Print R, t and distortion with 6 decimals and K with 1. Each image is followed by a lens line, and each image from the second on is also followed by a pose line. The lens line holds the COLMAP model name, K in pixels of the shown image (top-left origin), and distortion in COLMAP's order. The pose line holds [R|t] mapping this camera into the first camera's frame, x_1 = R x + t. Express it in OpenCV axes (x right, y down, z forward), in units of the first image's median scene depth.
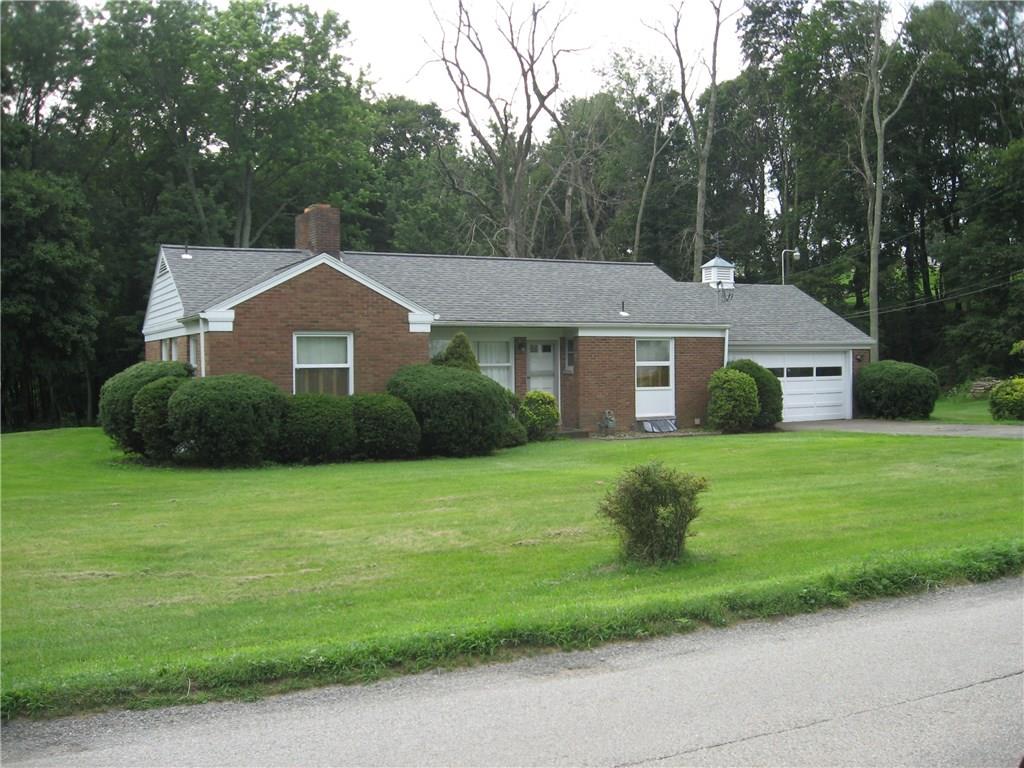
lens RADIAL K [[1044.4, 0, 512.0], [0, 1044.4, 384.0], [0, 0, 1]] dist [-0.125828, 0.016140]
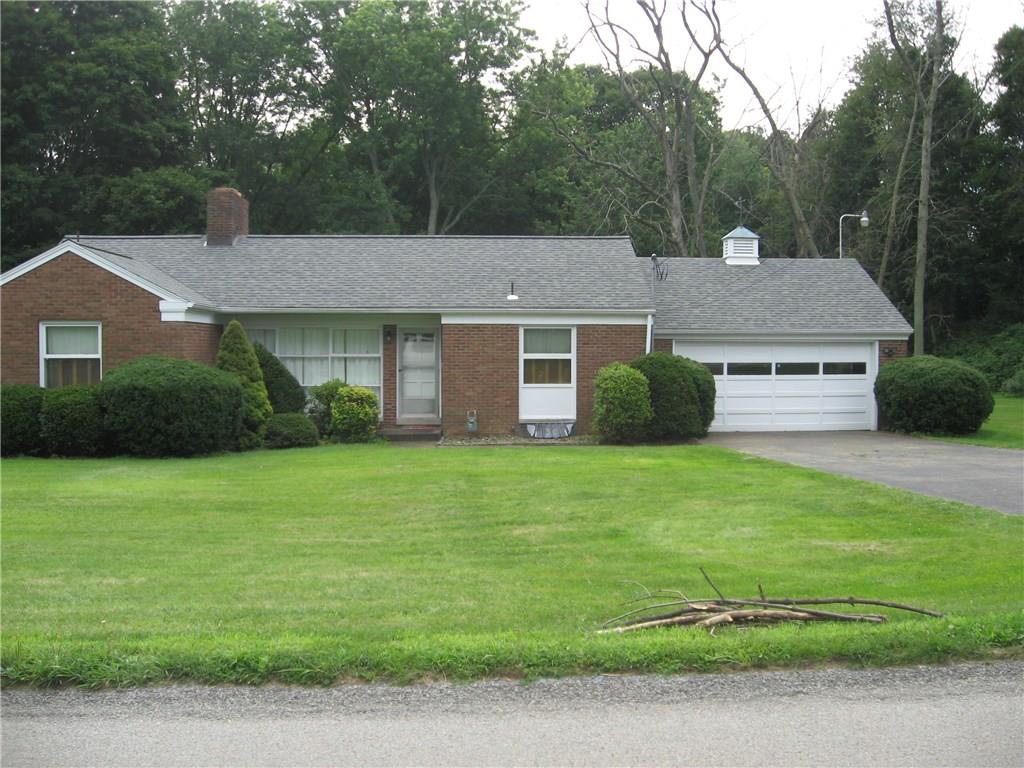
lens RADIAL K [[1044.4, 0, 512.0], [0, 1044.4, 384.0], [0, 0, 1]] dist [-0.125828, 0.016140]
pose [[0.920739, 0.024227, -0.389425, 0.436975], [-0.017252, 0.999622, 0.021398, -0.014544], [0.389796, -0.012984, 0.920809, 0.211478]]
